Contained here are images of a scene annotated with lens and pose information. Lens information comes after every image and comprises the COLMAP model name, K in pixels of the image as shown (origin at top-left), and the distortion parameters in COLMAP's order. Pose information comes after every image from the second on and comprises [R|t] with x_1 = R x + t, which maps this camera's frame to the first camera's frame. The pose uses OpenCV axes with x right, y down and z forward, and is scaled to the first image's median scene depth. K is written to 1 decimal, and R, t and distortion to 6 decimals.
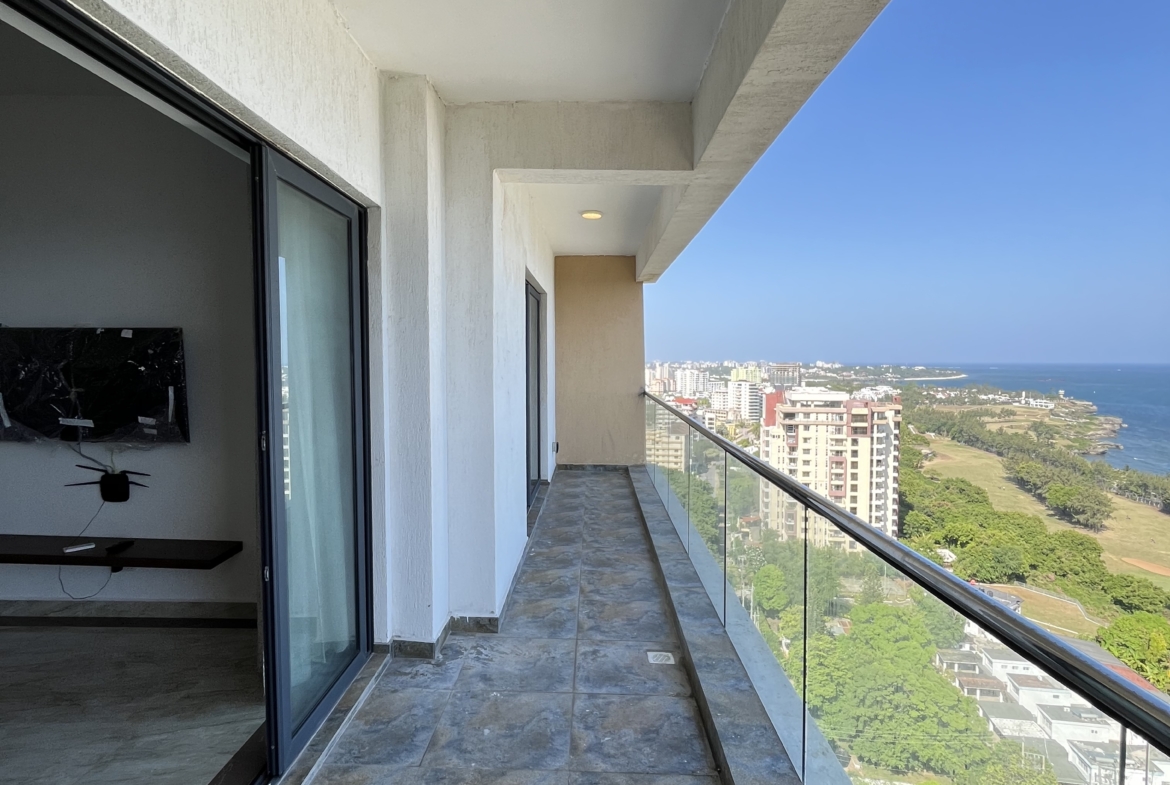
lens RADIAL K [[625.1, 0, 584.1], [0, 625.1, 392.1], [0, 0, 1]] dist [0.005625, 0.002269]
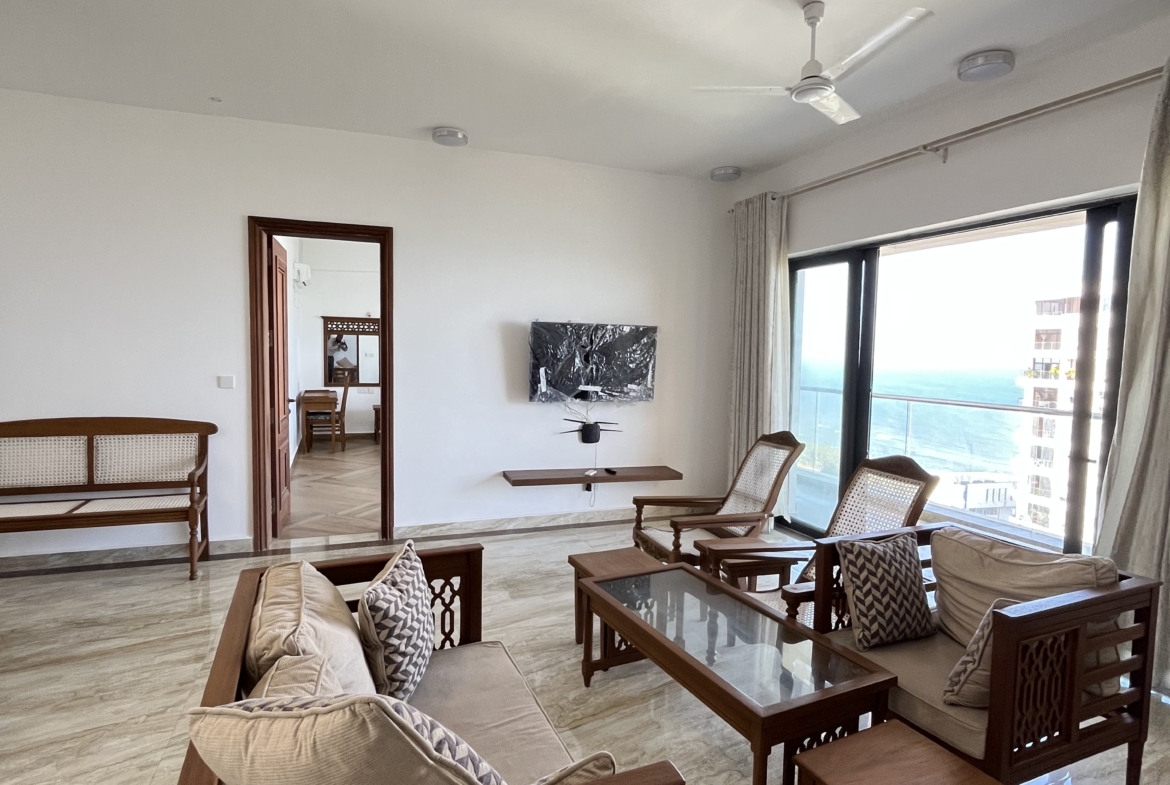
lens RADIAL K [[625.1, 0, 584.1], [0, 625.1, 394.4], [0, 0, 1]] dist [0.005625, 0.002269]
pose [[0.905968, -0.003514, 0.423331, -1.376085], [-0.006749, 0.999719, 0.022742, 0.027585], [-0.423292, -0.023461, 0.905690, -0.313276]]
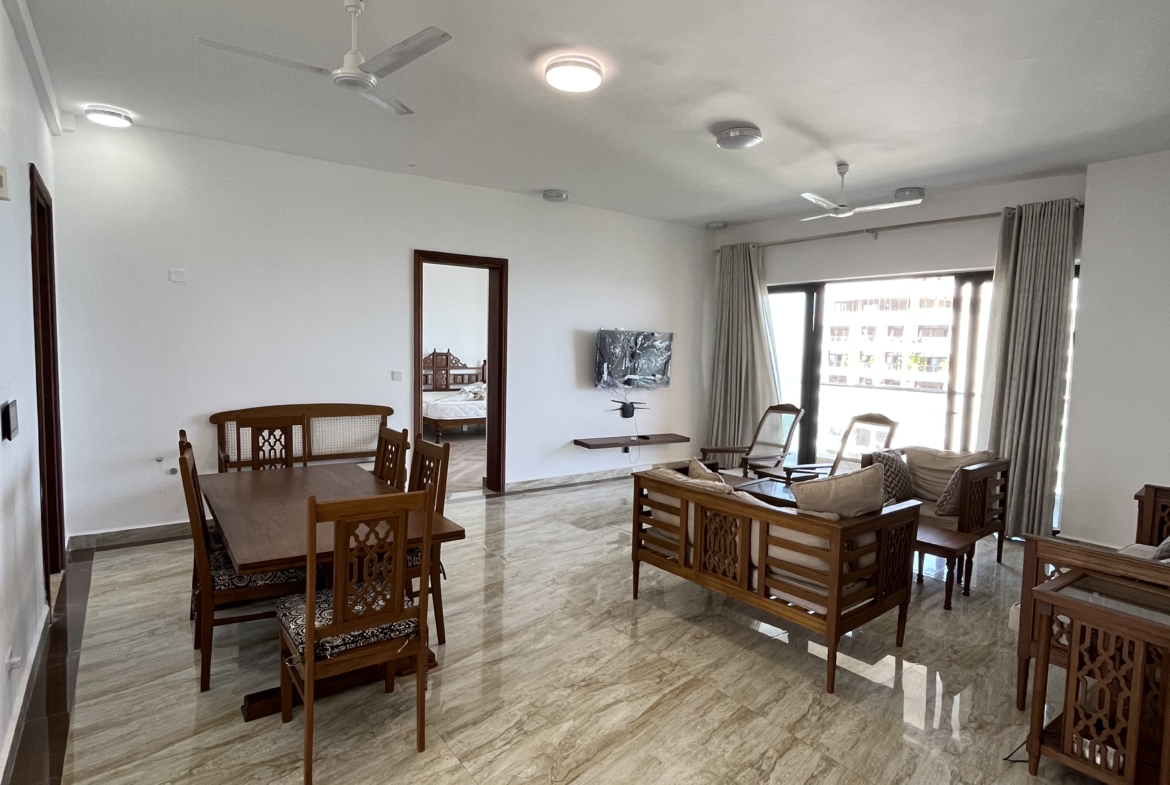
lens RADIAL K [[625.1, 0, 582.6], [0, 625.1, 392.0], [0, 0, 1]] dist [0.005625, 0.002269]
pose [[0.767791, -0.022727, 0.640298, -2.132736], [0.002434, 0.999467, 0.032557, 0.027237], [-0.640696, -0.023439, 0.767437, -0.437415]]
